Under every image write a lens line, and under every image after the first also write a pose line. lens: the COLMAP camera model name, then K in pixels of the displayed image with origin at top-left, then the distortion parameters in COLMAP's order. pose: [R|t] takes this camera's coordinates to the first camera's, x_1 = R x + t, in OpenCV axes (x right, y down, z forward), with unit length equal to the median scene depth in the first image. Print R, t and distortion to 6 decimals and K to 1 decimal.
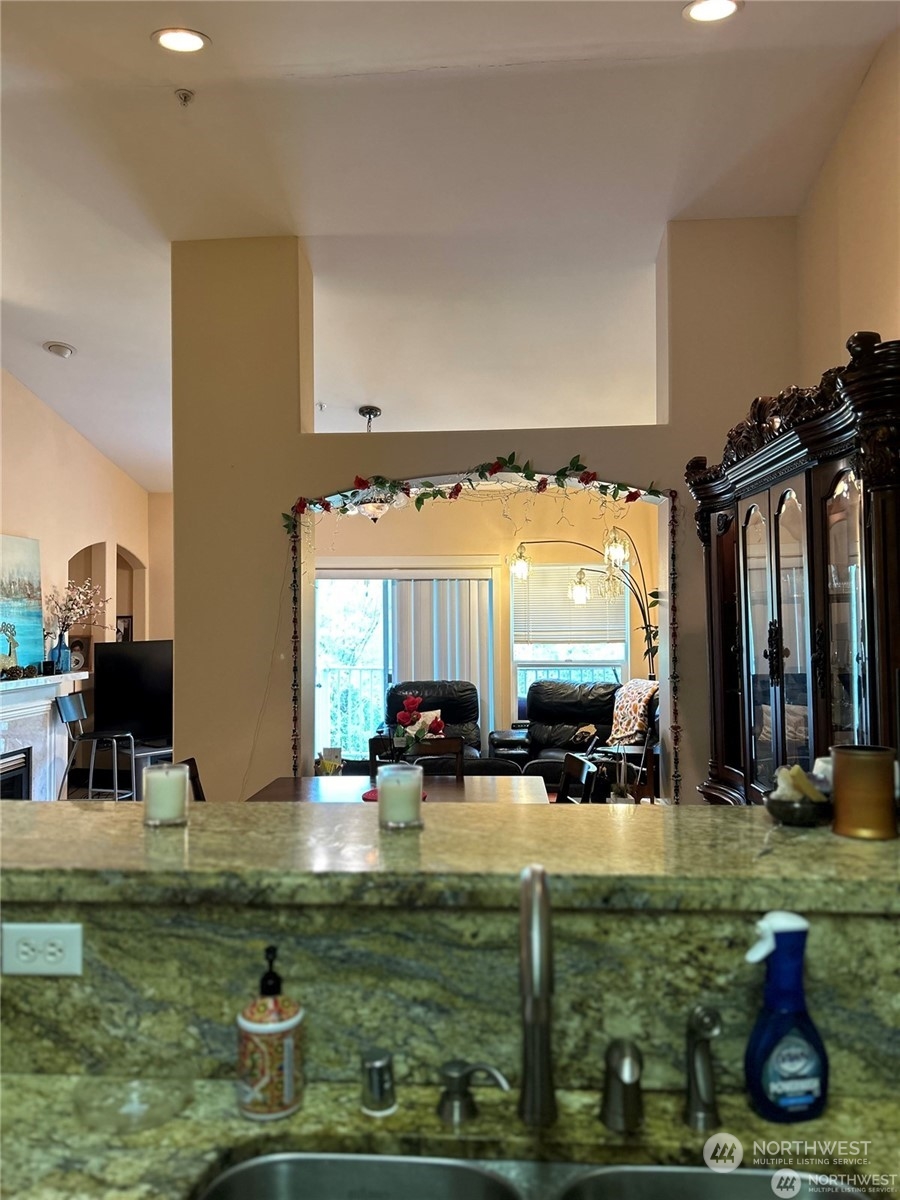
lens RADIAL K [[885.0, 0, 447.0], [0, 885.0, 600.7], [0, 0, 1]] dist [0.049779, -0.067555]
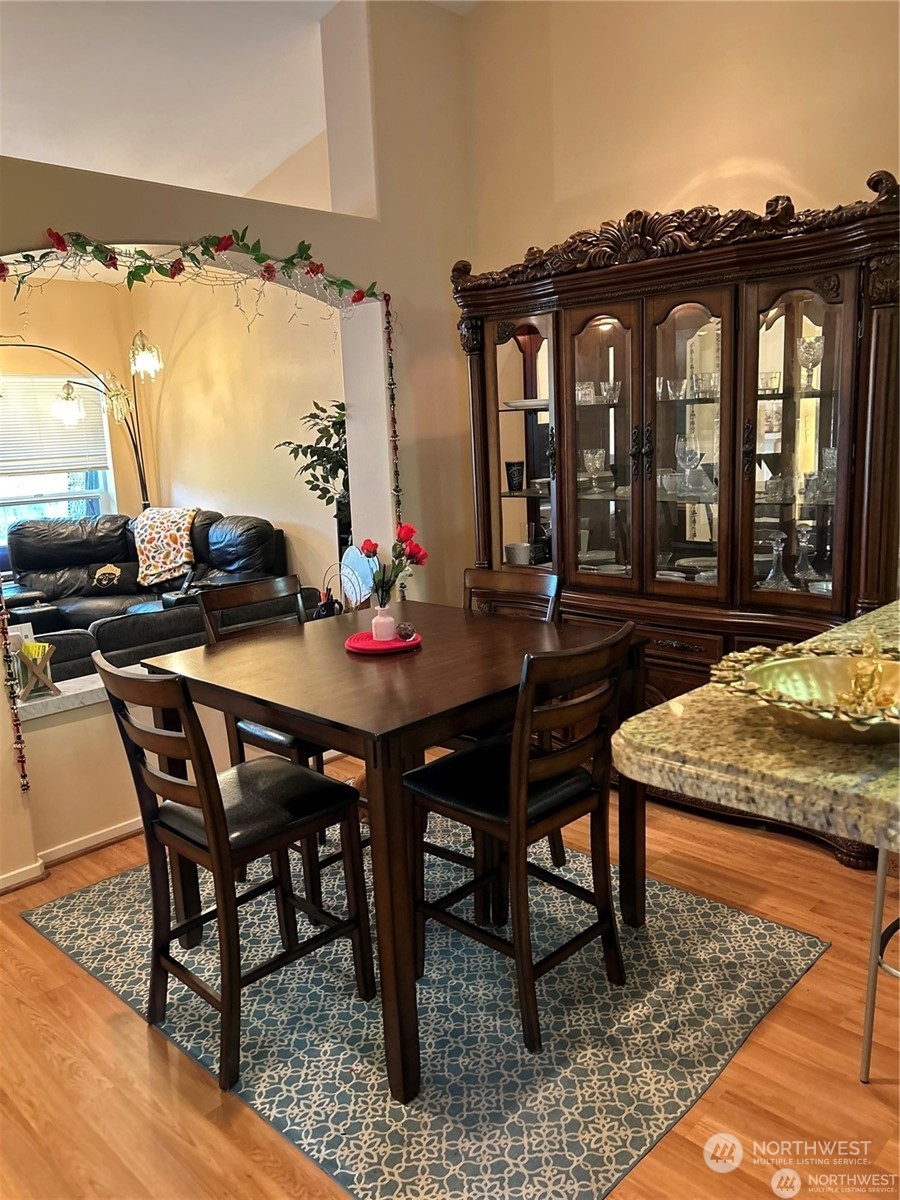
lens RADIAL K [[885.0, 0, 447.0], [0, 885.0, 600.7], [0, 0, 1]] dist [0.049779, -0.067555]
pose [[0.642614, -0.164057, 0.748420, -0.453918], [0.018191, 0.979799, 0.199157, 0.008843], [-0.765974, -0.114366, 0.632616, 0.288977]]
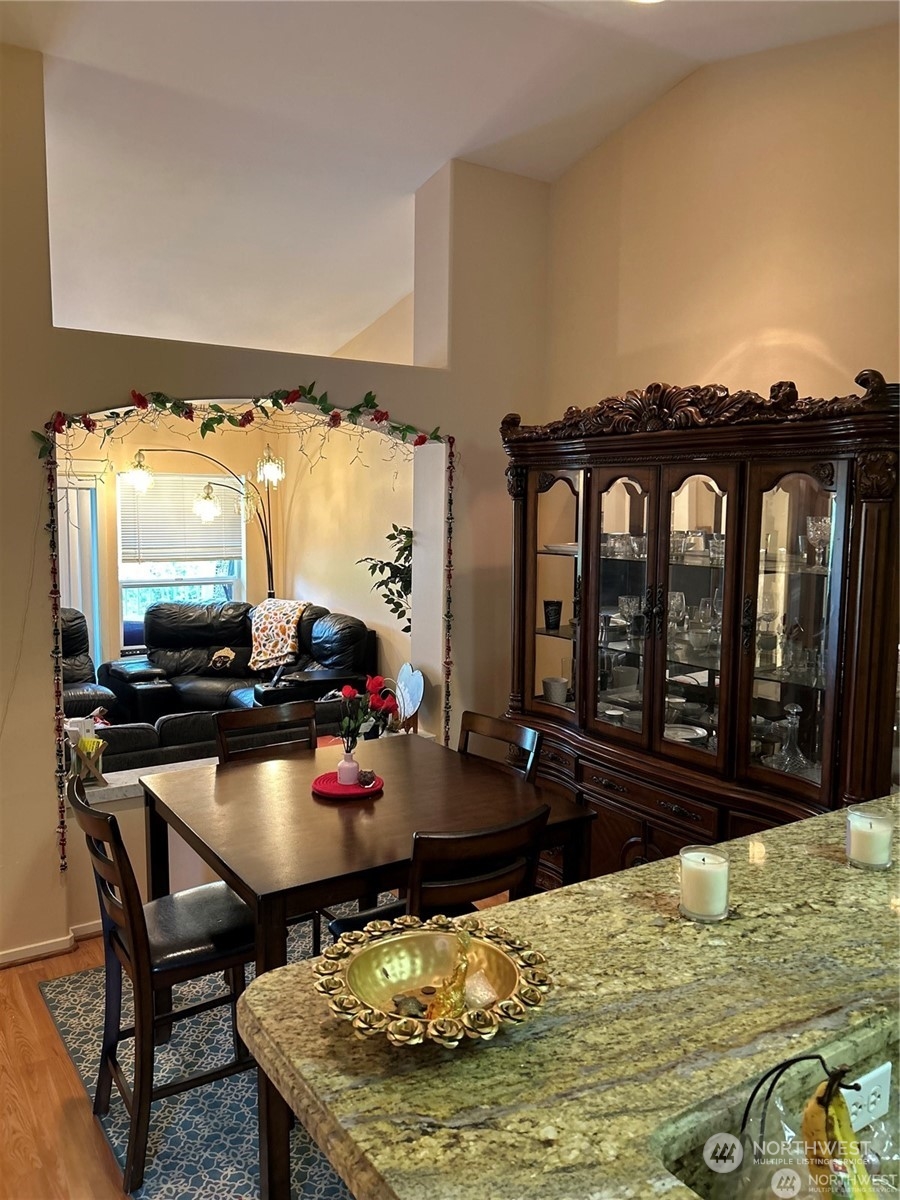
lens RADIAL K [[885.0, 0, 447.0], [0, 885.0, 600.7], [0, 0, 1]] dist [0.049779, -0.067555]
pose [[0.791691, -0.048299, 0.609009, -0.366542], [-0.033542, 0.991930, 0.122271, -0.057991], [-0.610000, -0.117229, 0.783682, 0.166611]]
